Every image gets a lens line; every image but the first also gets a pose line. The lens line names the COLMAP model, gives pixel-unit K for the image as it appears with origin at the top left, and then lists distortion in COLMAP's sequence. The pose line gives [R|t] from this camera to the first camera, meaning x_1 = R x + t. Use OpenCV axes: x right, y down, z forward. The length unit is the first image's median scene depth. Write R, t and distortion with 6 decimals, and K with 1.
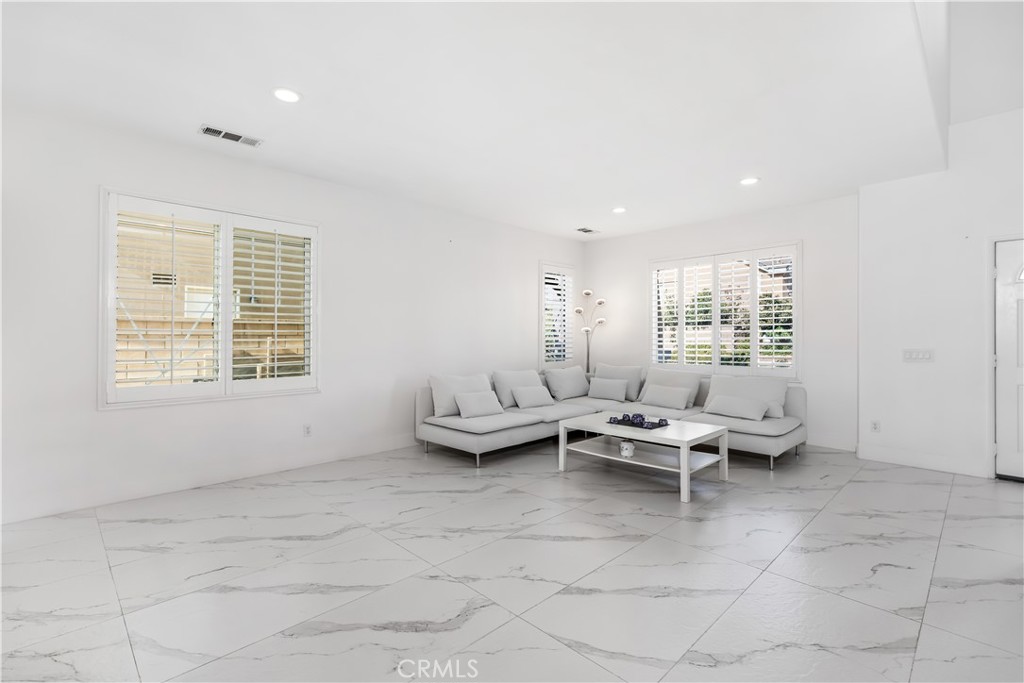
lens RADIAL K [[464.9, 0, 514.8], [0, 464.9, 330.5], [0, 0, 1]] dist [0.002819, -0.000066]
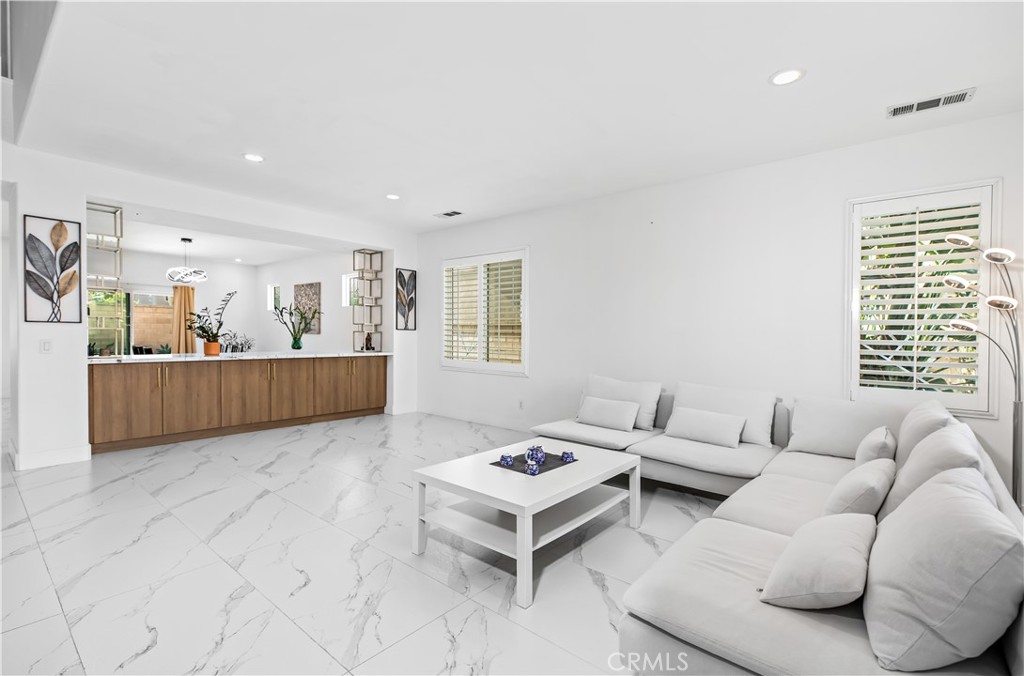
lens RADIAL K [[469.3, 0, 512.0], [0, 469.3, 338.0], [0, 0, 1]] dist [-0.003818, 0.000284]
pose [[0.085991, 0.009016, -0.996255, 0.949279], [-0.000746, 0.999959, 0.008985, 0.012101], [0.996296, -0.000029, 0.085995, 0.911415]]
